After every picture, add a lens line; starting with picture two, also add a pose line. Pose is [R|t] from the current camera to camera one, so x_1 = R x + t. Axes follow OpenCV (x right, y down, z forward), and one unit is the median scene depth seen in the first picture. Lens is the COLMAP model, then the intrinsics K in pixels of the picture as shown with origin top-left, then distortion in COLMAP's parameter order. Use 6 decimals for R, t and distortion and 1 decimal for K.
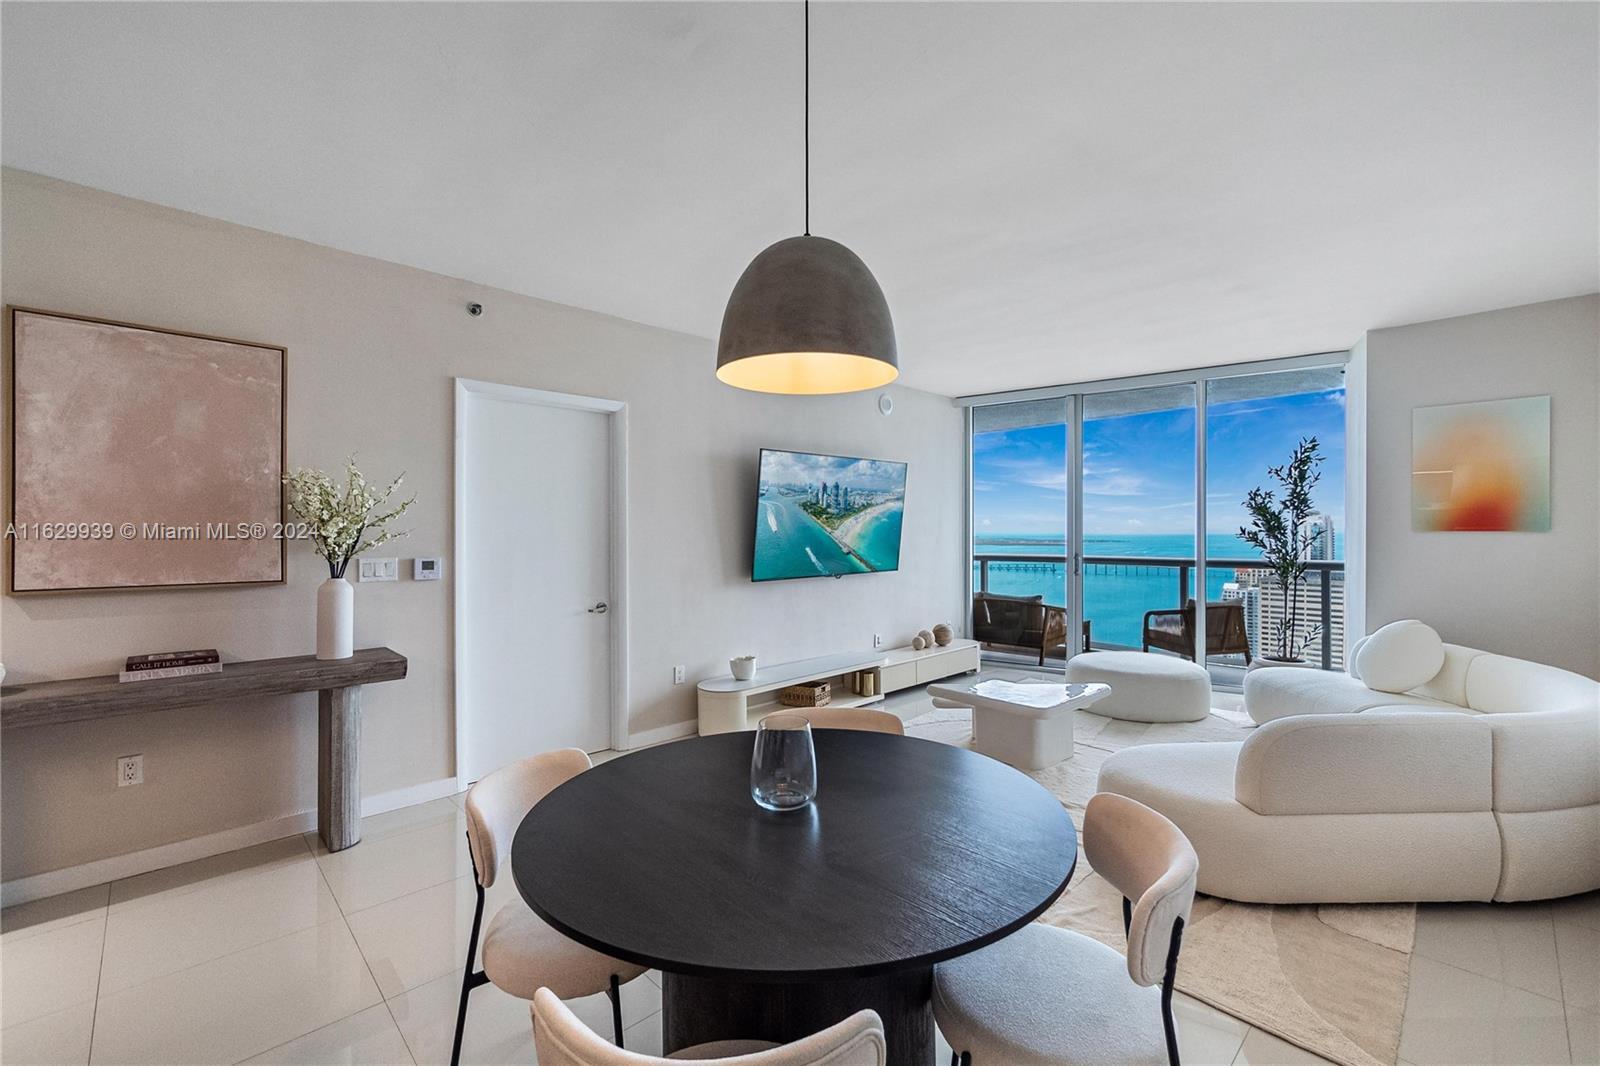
lens RADIAL K [[656.6, 0, 792.8], [0, 656.6, 533.2], [0, 0, 1]] dist [0.005308, 0.000785]
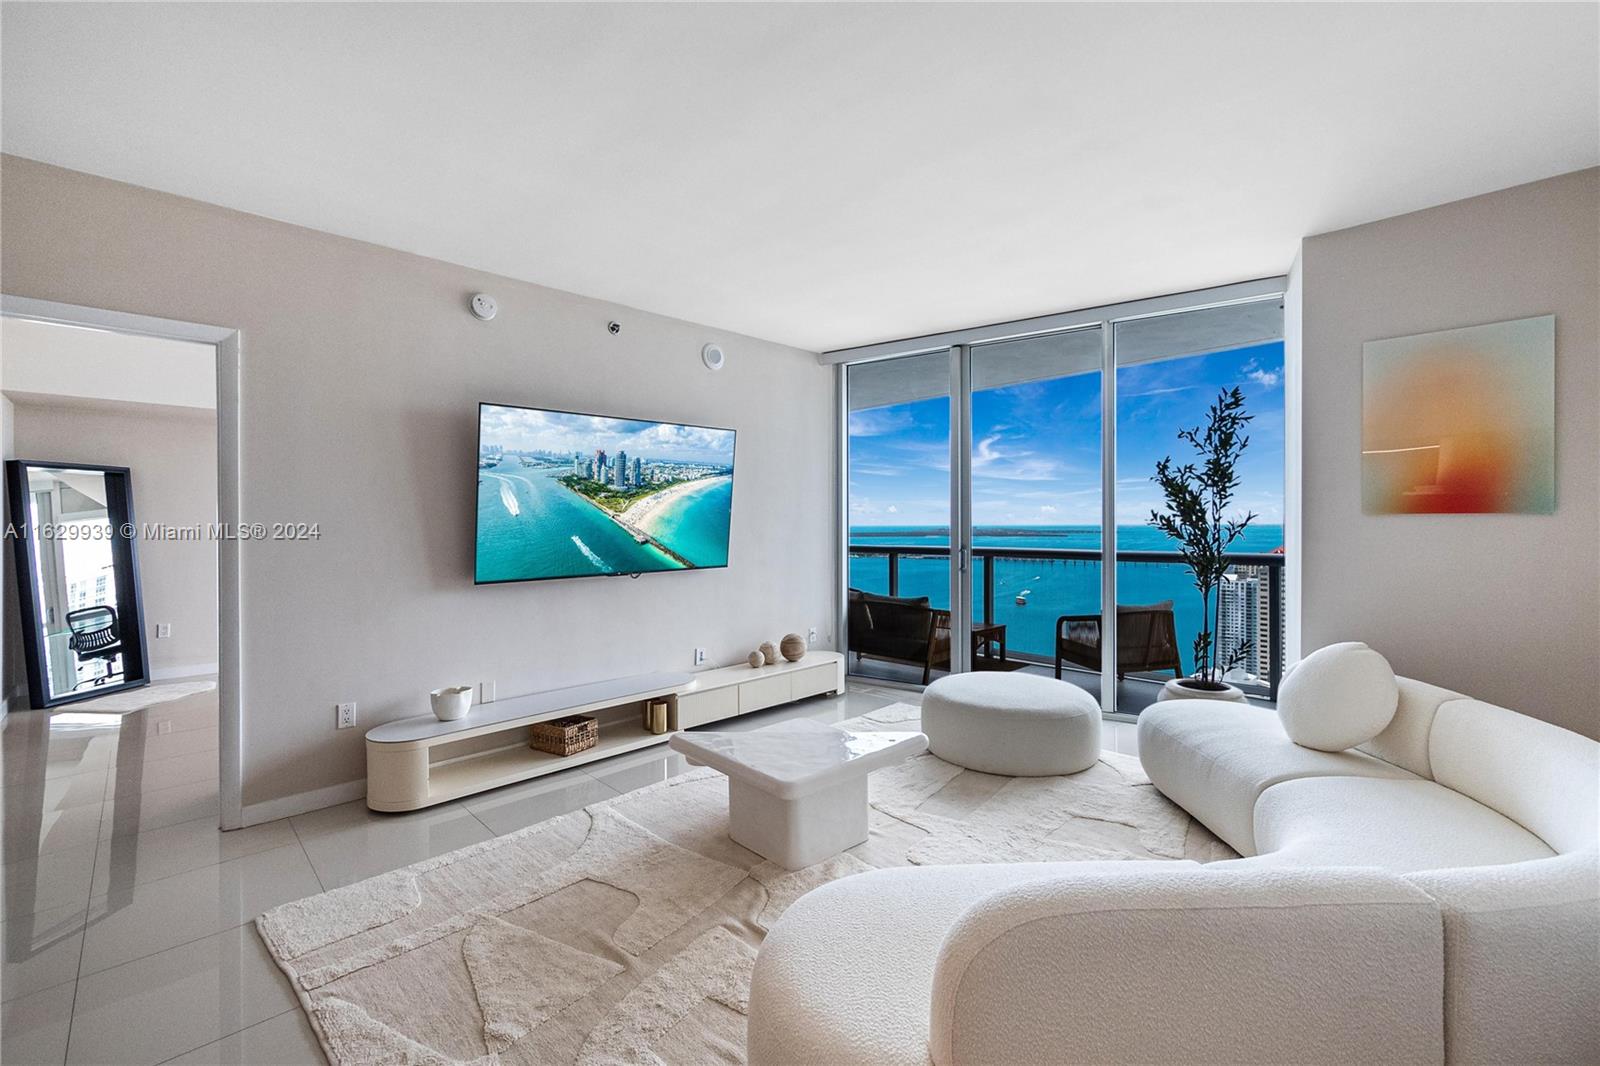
lens RADIAL K [[656.6, 0, 802.2], [0, 656.6, 521.8], [0, 0, 1]] dist [0.005308, 0.000785]
pose [[0.999973, 0.000335, 0.007404, 0.277479], [-0.000311, 0.999995, -0.003241, 0.006900], [-0.007405, 0.003239, 0.999967, 0.246433]]
